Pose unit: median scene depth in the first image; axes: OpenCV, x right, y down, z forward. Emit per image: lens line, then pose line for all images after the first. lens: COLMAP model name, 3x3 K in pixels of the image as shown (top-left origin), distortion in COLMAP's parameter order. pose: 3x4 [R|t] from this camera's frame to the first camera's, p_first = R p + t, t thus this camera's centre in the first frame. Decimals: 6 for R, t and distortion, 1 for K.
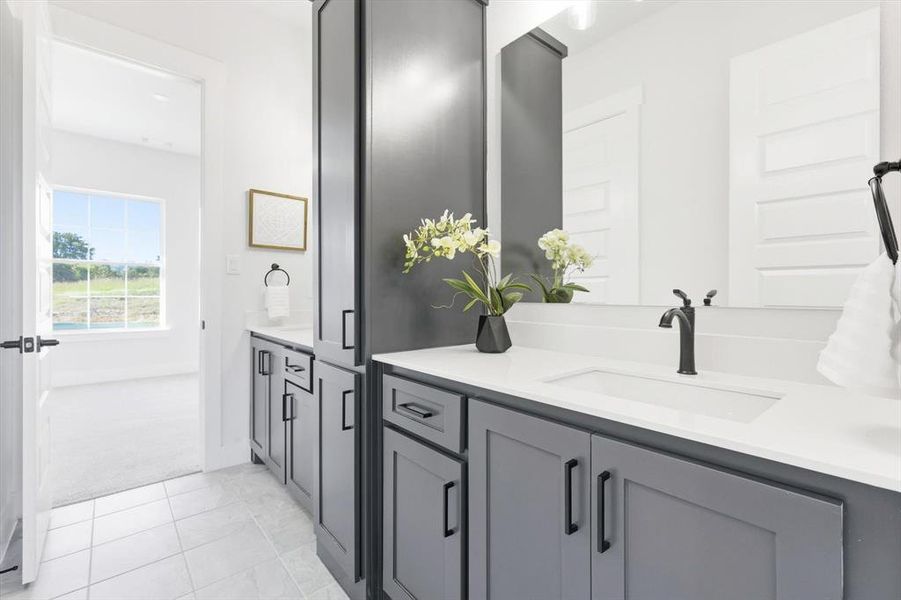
lens RADIAL K [[396.8, 0, 450.0], [0, 396.8, 297.4], [0, 0, 1]] dist [-0.001214, -0.000032]
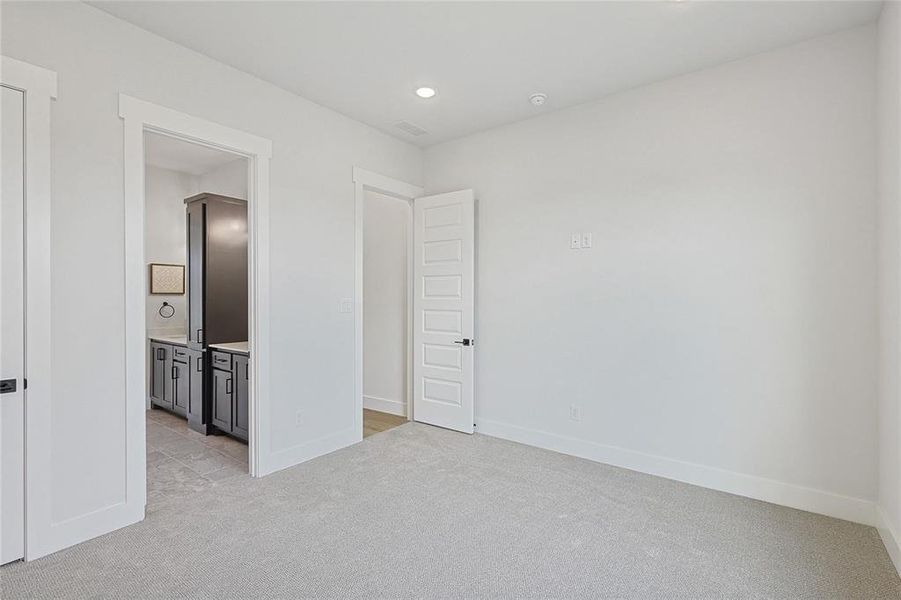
lens RADIAL K [[396.8, 0, 450.0], [0, 396.8, 297.4], [0, 0, 1]] dist [-0.001214, -0.000032]
pose [[0.972285, -0.004602, 0.233752, 0.558816], [0.006287, 0.999959, -0.006465, -0.115108], [-0.233712, 0.007755, 0.972275, -1.482707]]
